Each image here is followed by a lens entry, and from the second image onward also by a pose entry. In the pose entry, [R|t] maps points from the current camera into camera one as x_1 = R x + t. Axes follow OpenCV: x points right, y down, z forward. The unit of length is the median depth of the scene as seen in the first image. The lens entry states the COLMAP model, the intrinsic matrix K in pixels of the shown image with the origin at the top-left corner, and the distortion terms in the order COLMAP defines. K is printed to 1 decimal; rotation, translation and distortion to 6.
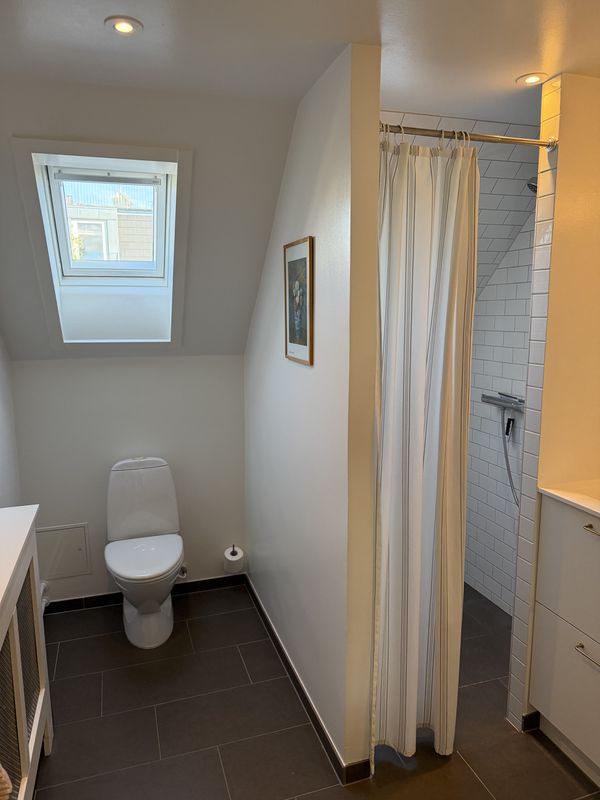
lens RADIAL K [[580.6, 0, 303.7], [0, 580.6, 416.9], [0, 0, 1]] dist [0.082772, -0.130913]
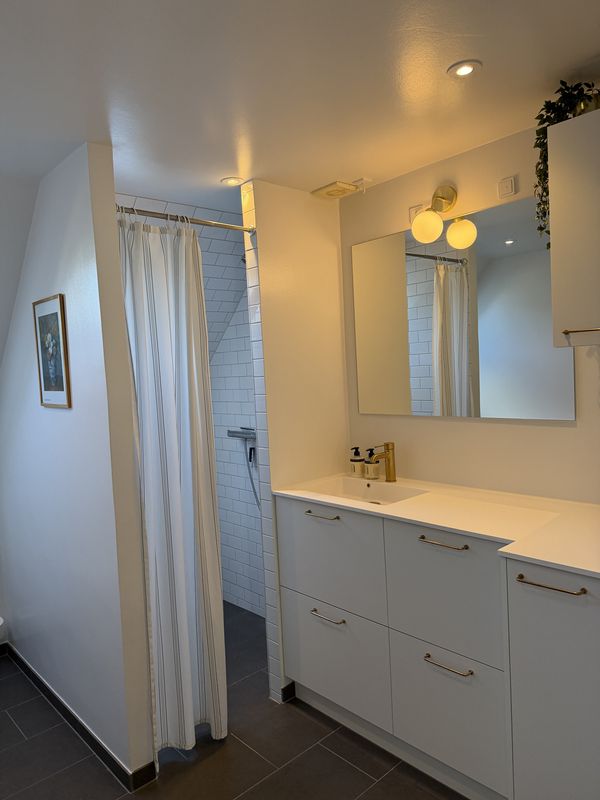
lens RADIAL K [[580.6, 0, 303.7], [0, 580.6, 416.9], [0, 0, 1]] dist [0.082772, -0.130913]
pose [[0.914808, -0.066985, 0.398295, -0.025704], [0.110603, 0.990002, -0.087537, 0.076346], [-0.388450, 0.124132, 0.913071, -0.184807]]
